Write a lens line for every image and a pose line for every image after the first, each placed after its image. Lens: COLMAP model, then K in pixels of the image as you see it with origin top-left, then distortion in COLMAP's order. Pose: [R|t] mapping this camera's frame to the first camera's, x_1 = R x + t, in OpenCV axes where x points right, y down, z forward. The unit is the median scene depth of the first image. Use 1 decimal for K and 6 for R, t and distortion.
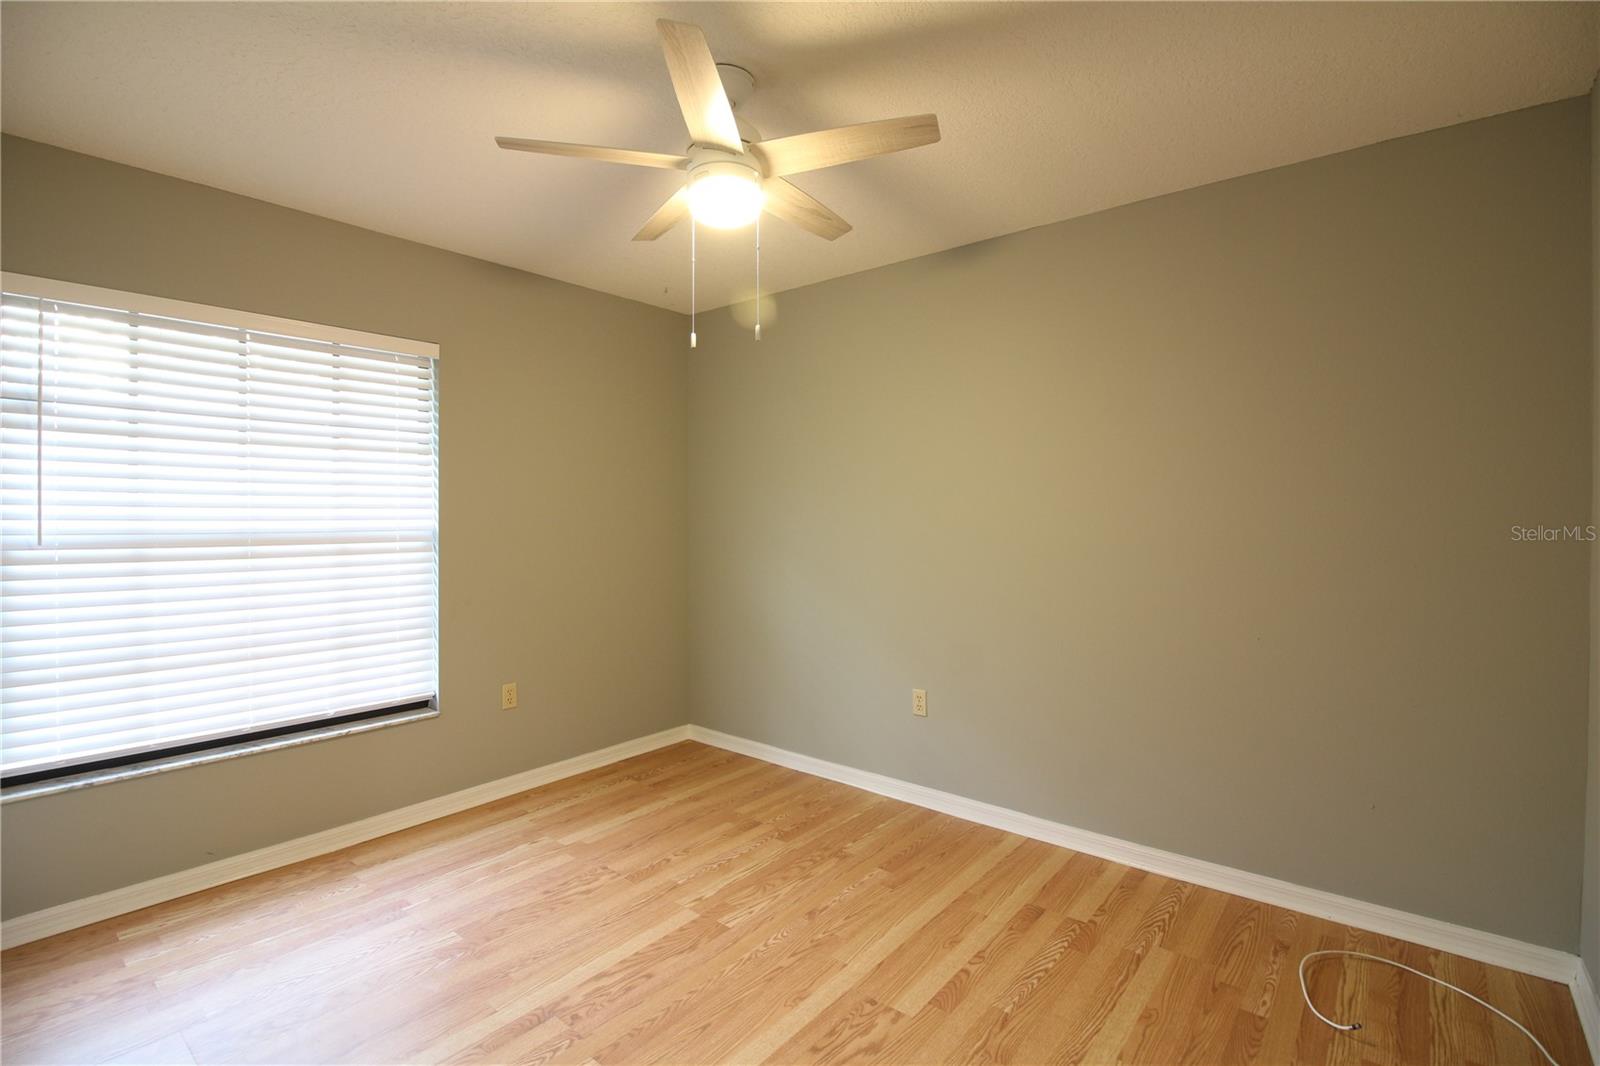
lens RADIAL K [[739.1, 0, 814.3], [0, 739.1, 522.1], [0, 0, 1]] dist [-0.003474, -0.010614]
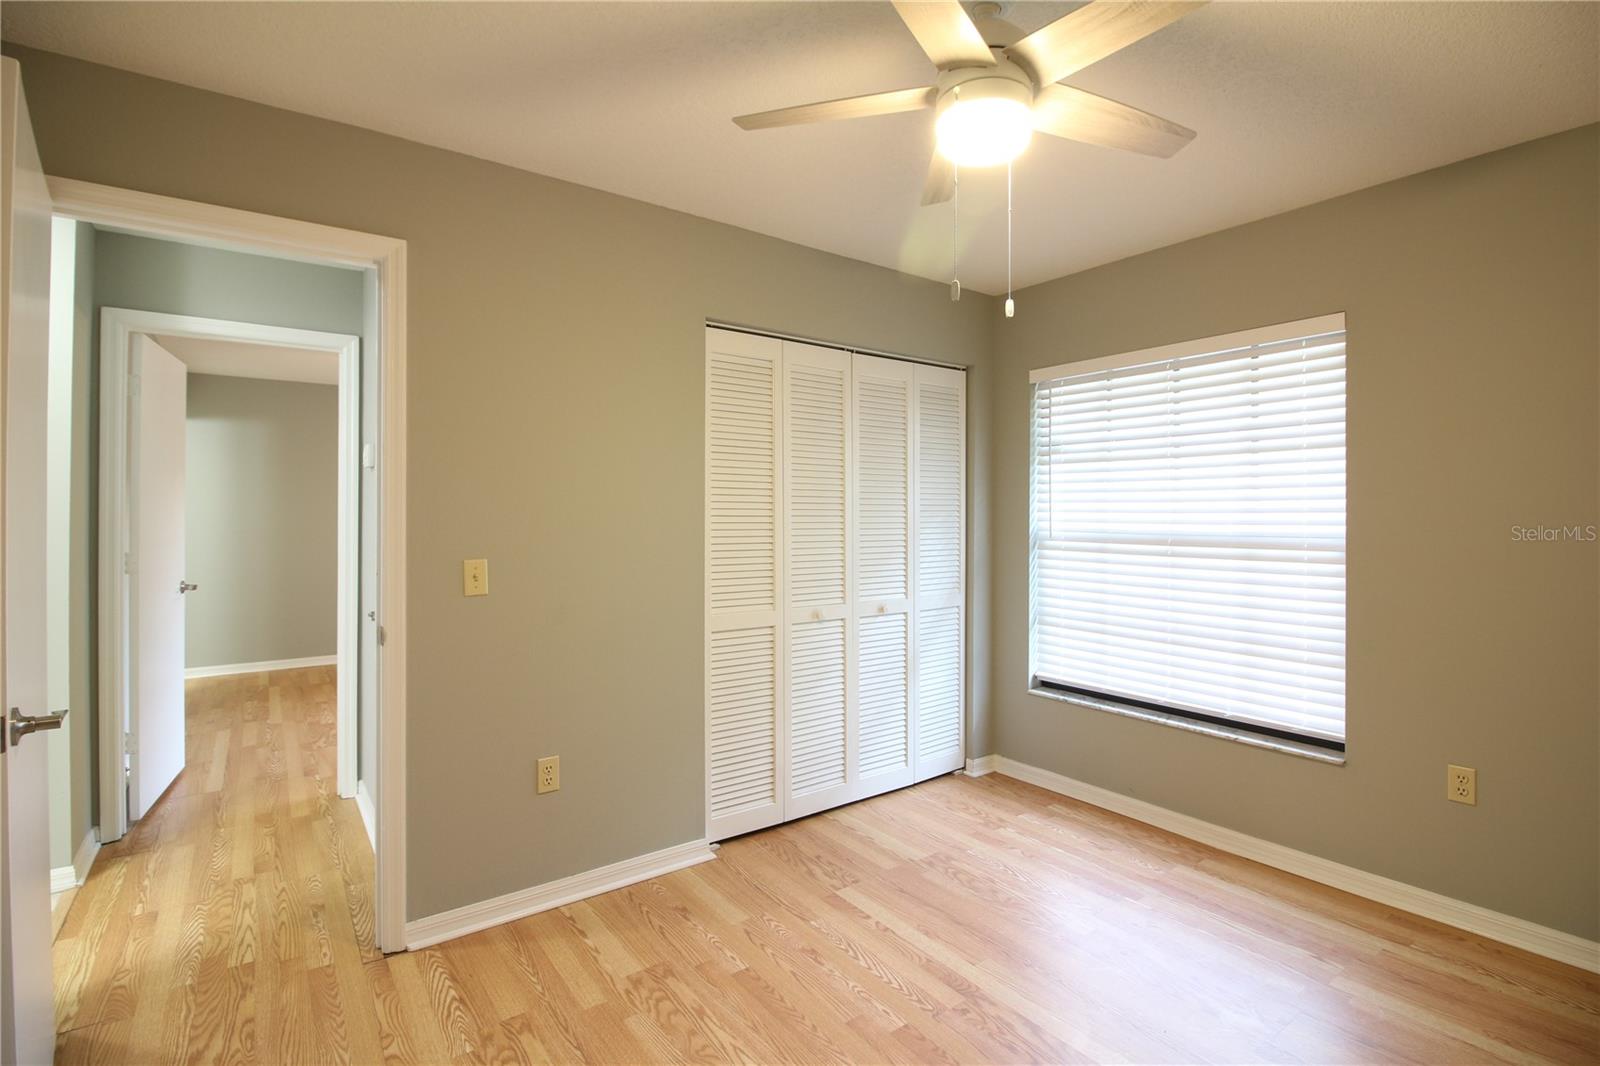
lens RADIAL K [[739.1, 0, 815.1], [0, 739.1, 528.3], [0, 0, 1]] dist [-0.003474, -0.010614]
pose [[-0.247583, 0.003999, -0.968858, 0.477033], [-0.022428, 0.999700, 0.009858, 0.005701], [0.968607, 0.024171, -0.247419, 0.707441]]
